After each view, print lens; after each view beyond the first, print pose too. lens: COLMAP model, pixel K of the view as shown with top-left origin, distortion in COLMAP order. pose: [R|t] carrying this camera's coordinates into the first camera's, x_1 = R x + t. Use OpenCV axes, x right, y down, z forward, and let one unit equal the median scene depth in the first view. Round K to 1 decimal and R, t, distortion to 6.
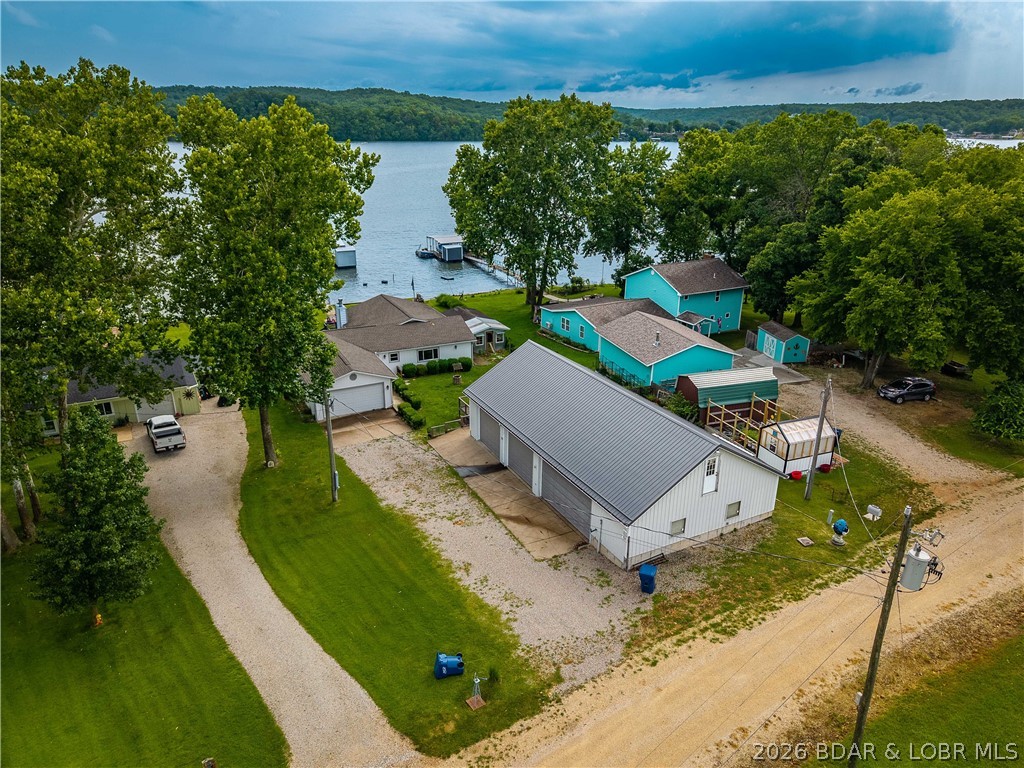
lens RADIAL K [[687.4, 0, 513.5], [0, 687.4, 379.5], [0, 0, 1]] dist [0.014123, -0.008439]
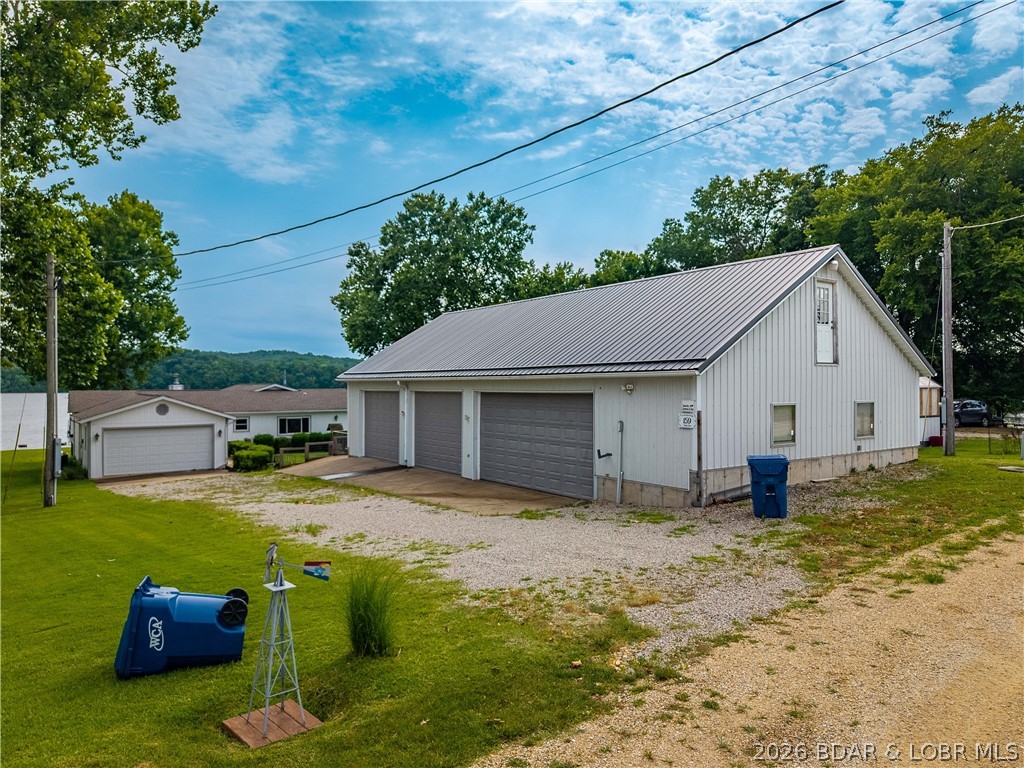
lens RADIAL K [[687.4, 0, 506.9], [0, 687.4, 341.9], [0, 0, 1]] dist [0.014123, -0.008439]
pose [[0.990653, -0.002971, 0.136375, -0.009041], [0.058634, 0.911962, -0.406062, 0.300048], [-0.123163, 0.410263, 0.903612, 0.504310]]
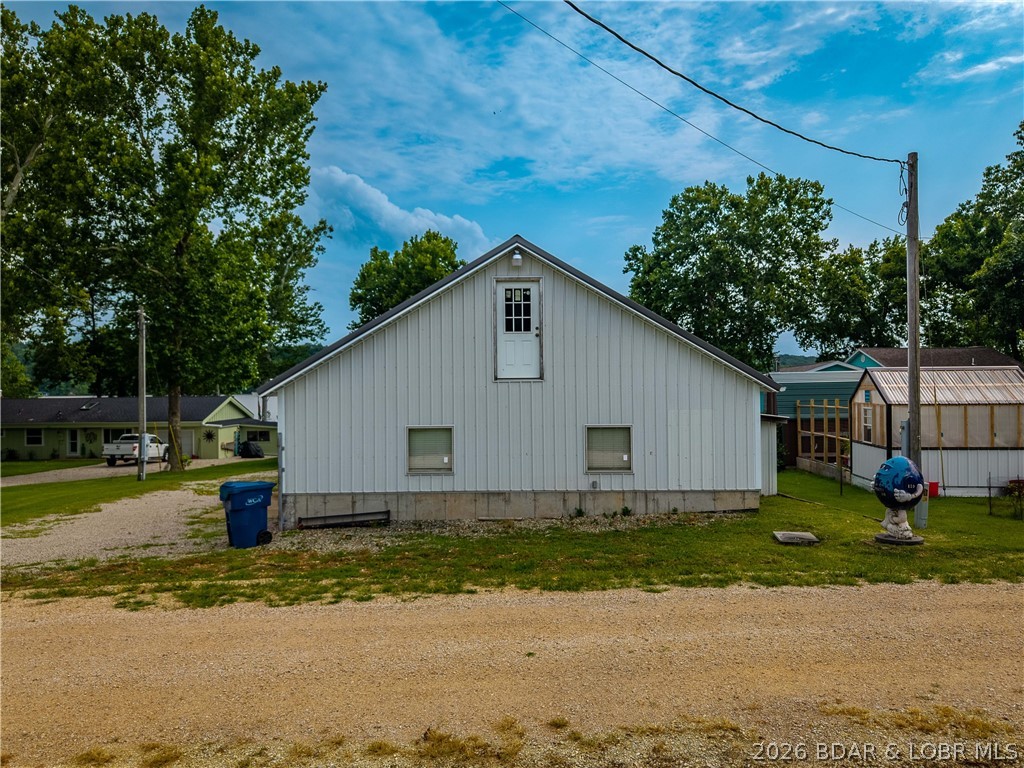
lens RADIAL K [[687.4, 0, 511.3], [0, 687.4, 387.8], [0, 0, 1]] dist [0.014123, -0.008439]
pose [[0.886023, -0.013973, -0.463431, 0.414079], [-0.148328, 0.938472, -0.311879, 0.262962], [0.439275, 0.345072, 0.829435, 0.583628]]
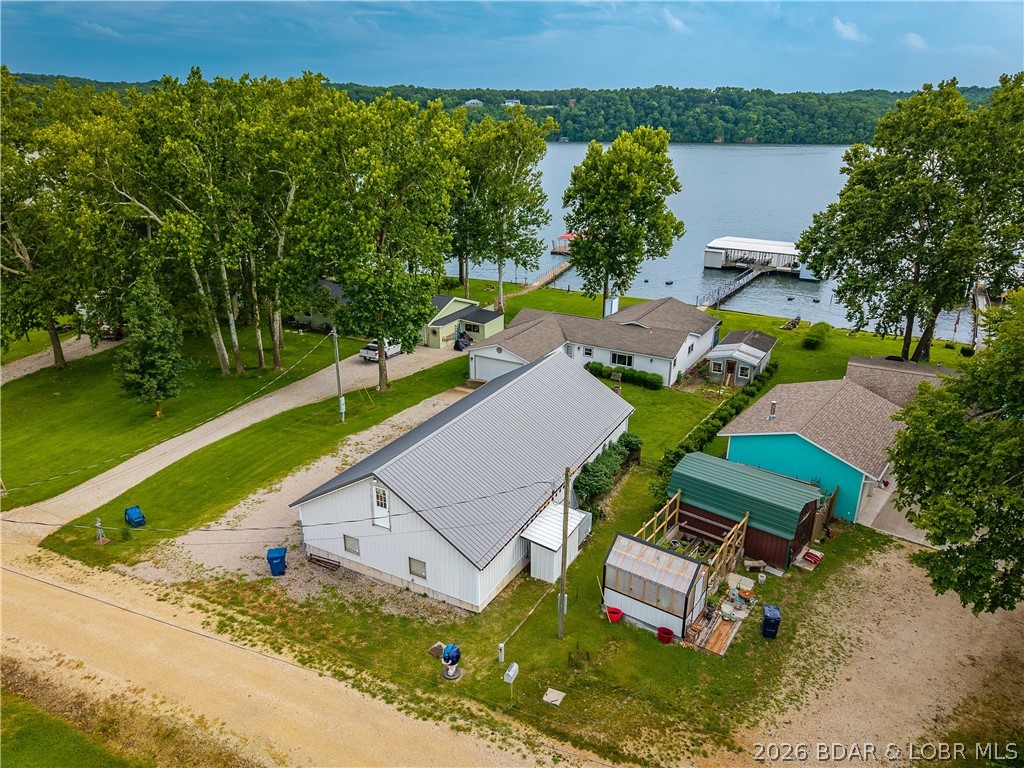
lens RADIAL K [[687.4, 0, 515.5], [0, 687.4, 378.3], [0, 0, 1]] dist [0.014123, -0.008439]
pose [[0.561942, 0.285086, -0.776497, 0.888480], [-0.291002, 0.946857, 0.137038, -0.163428], [0.774299, 0.148955, 0.615040, 0.497009]]
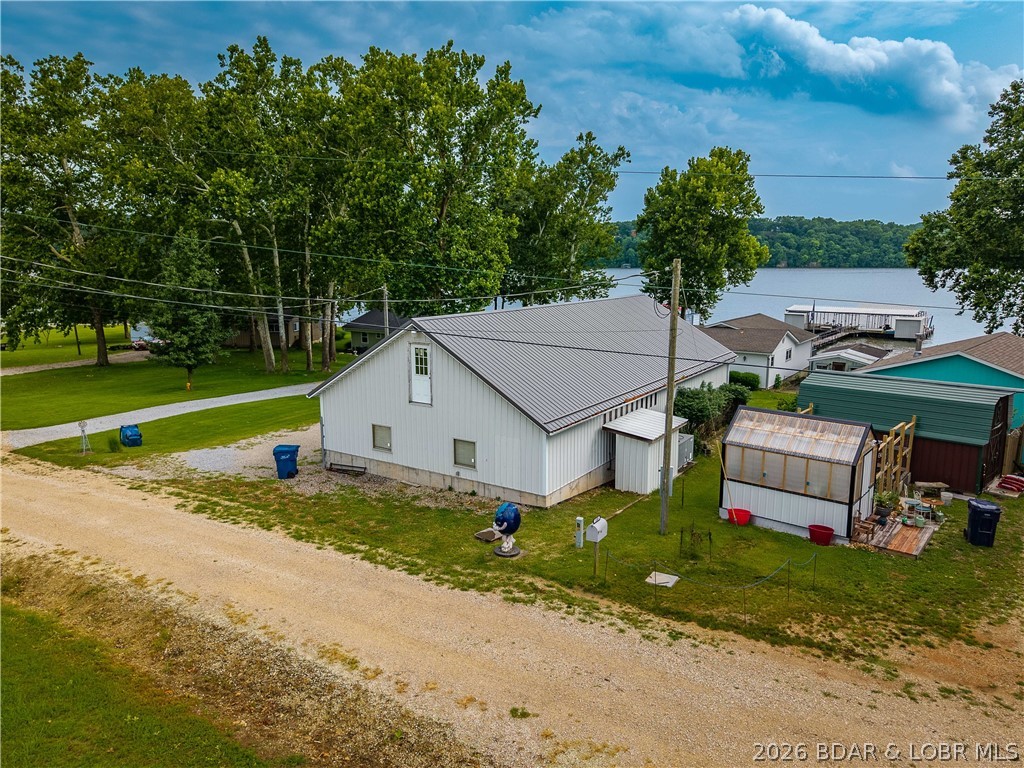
lens RADIAL K [[687.4, 0, 515.5], [0, 687.4, 379.0], [0, 0, 1]] dist [0.014123, -0.008439]
pose [[0.484907, 0.143198, -0.862763, 0.795653], [-0.302271, 0.953150, -0.011688, 0.107966], [0.820669, 0.266456, 0.505474, 0.645472]]
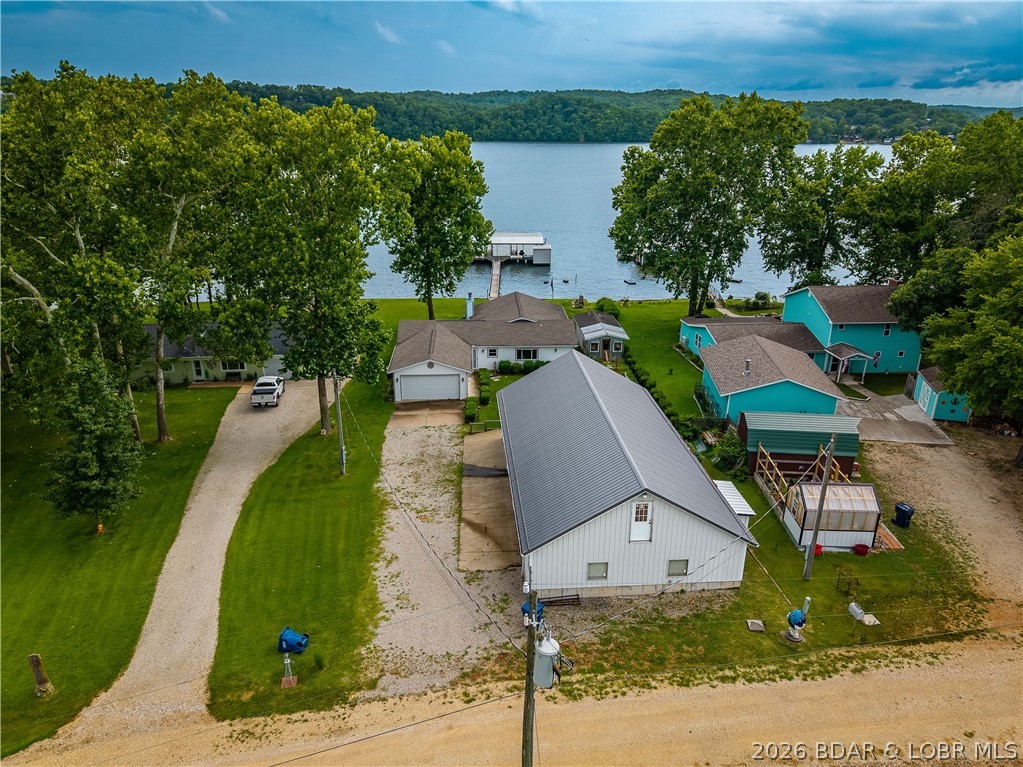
lens RADIAL K [[686.7, 0, 513.1], [0, 686.7, 378.3], [0, 0, 1]] dist [0.014123, -0.008439]
pose [[0.919519, 0.137086, -0.368365, 0.380397], [-0.138196, 0.990126, 0.023504, -0.036268], [0.367950, 0.029295, 0.929384, 0.098209]]
